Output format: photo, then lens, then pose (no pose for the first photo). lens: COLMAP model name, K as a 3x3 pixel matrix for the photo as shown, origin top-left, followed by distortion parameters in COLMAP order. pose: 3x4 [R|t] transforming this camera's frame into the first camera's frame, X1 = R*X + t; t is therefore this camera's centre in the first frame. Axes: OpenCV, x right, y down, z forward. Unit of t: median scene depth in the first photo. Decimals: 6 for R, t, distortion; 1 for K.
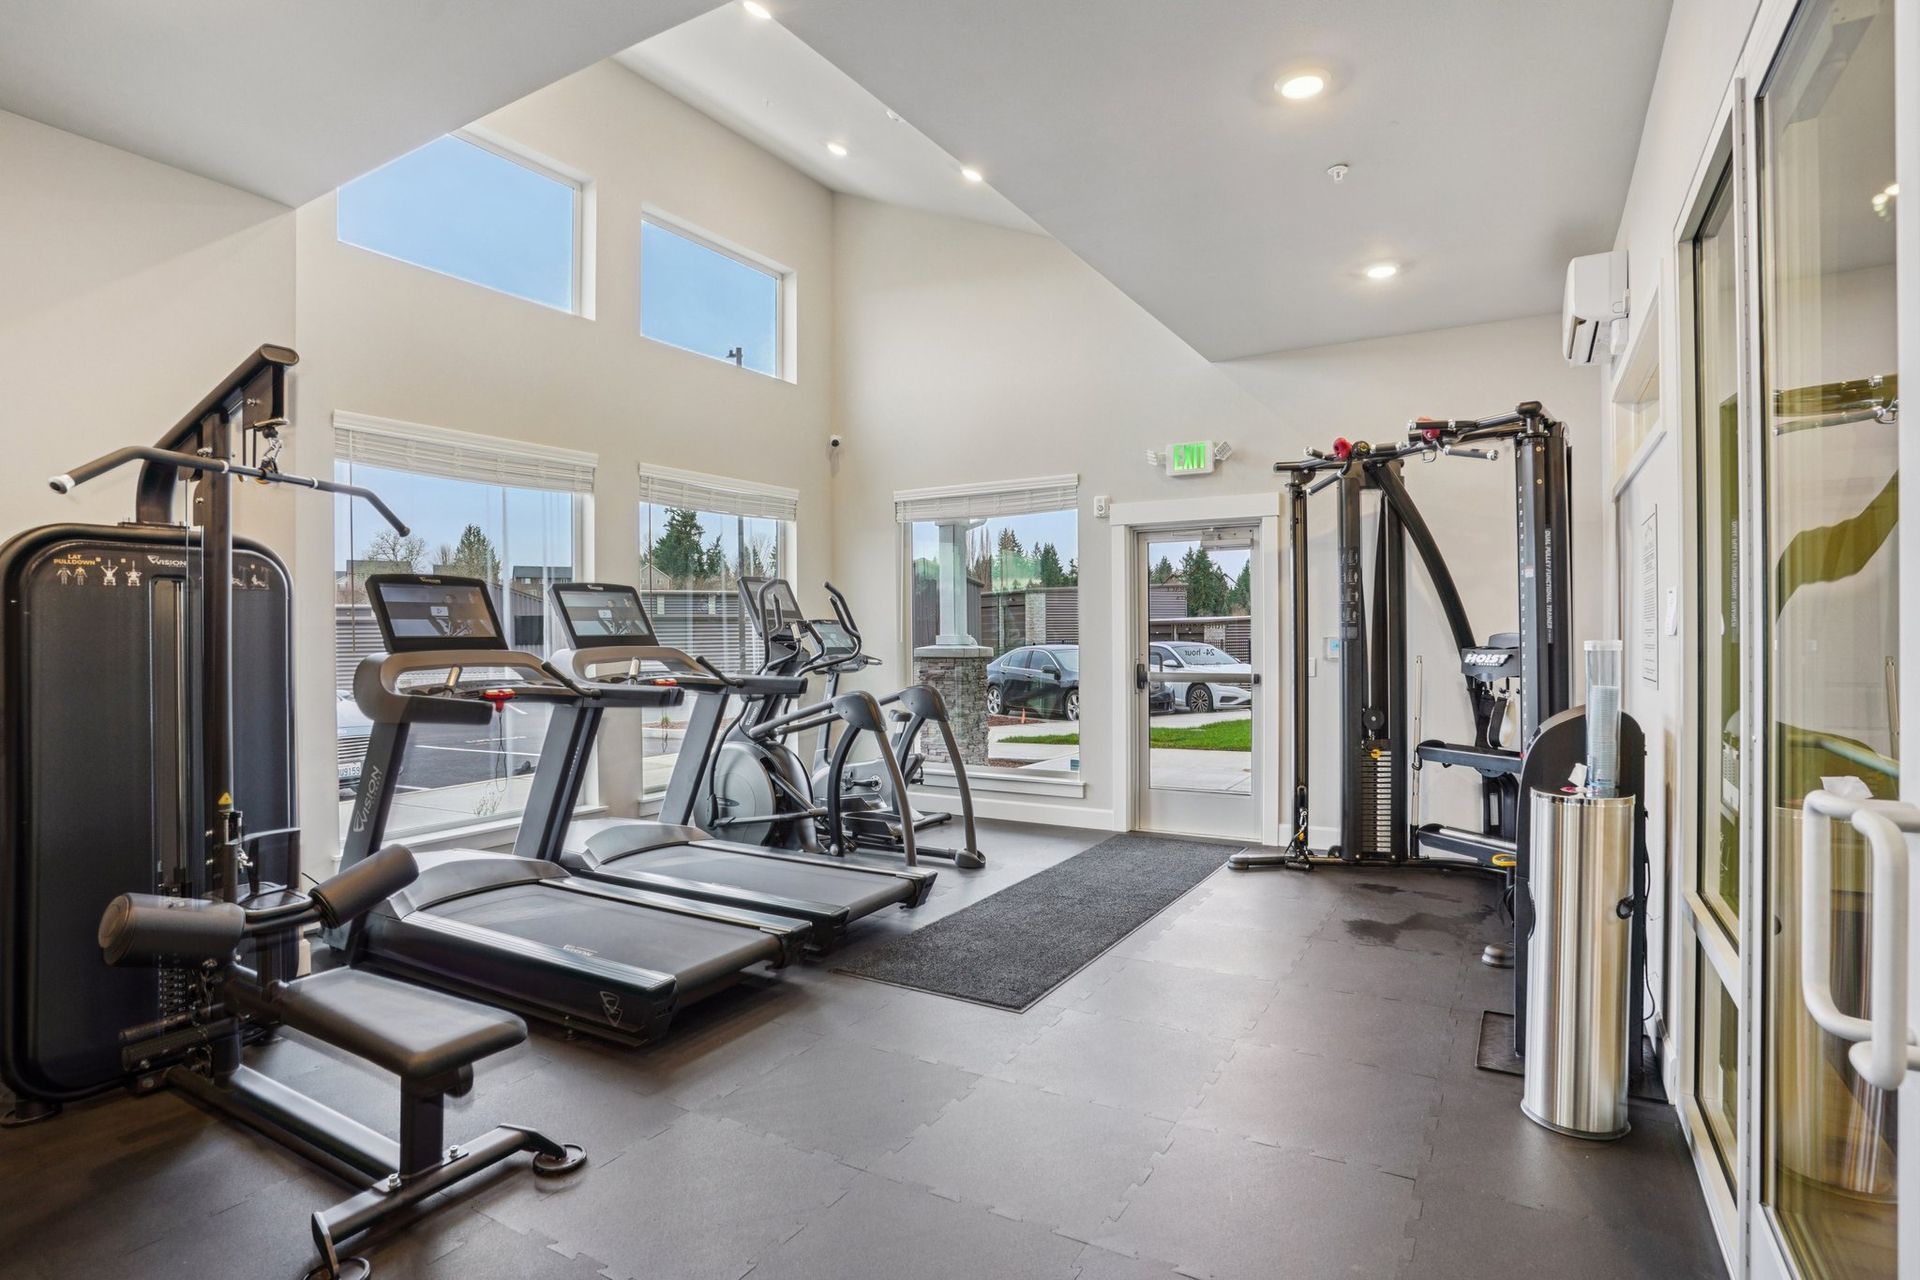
lens RADIAL K [[984.3, 0, 965.3], [0, 984.3, 634.6], [0, 0, 1]] dist [-0.026629, 0.002762]
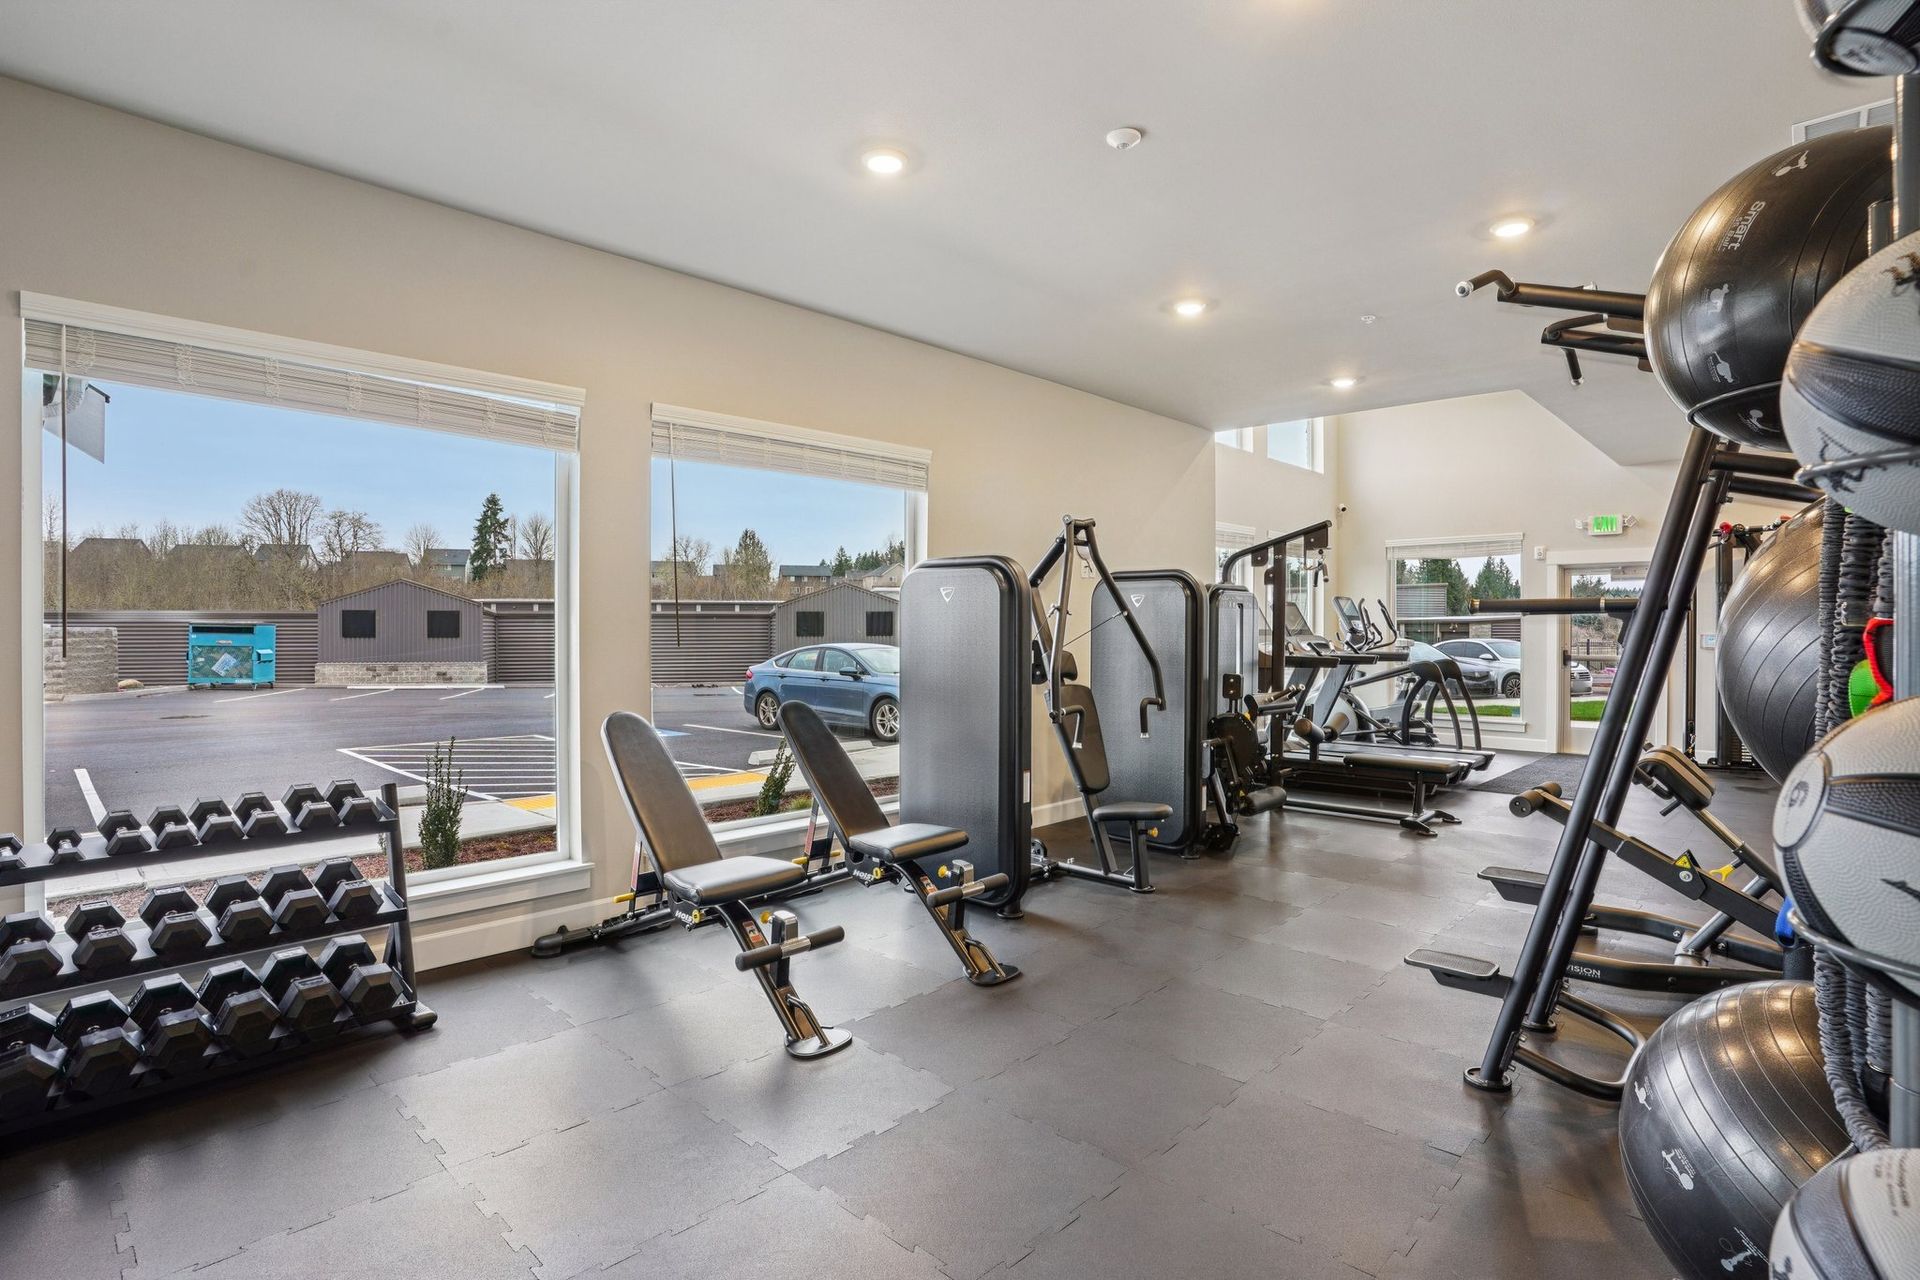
lens RADIAL K [[984.3, 0, 951.2], [0, 984.3, 628.4], [0, 0, 1]] dist [-0.026629, 0.002762]
pose [[0.976849, 0.008910, -0.213744, -0.462544], [-0.009201, 0.999958, -0.000365, 0.003512], [0.213731, 0.002324, 0.976890, -0.772142]]
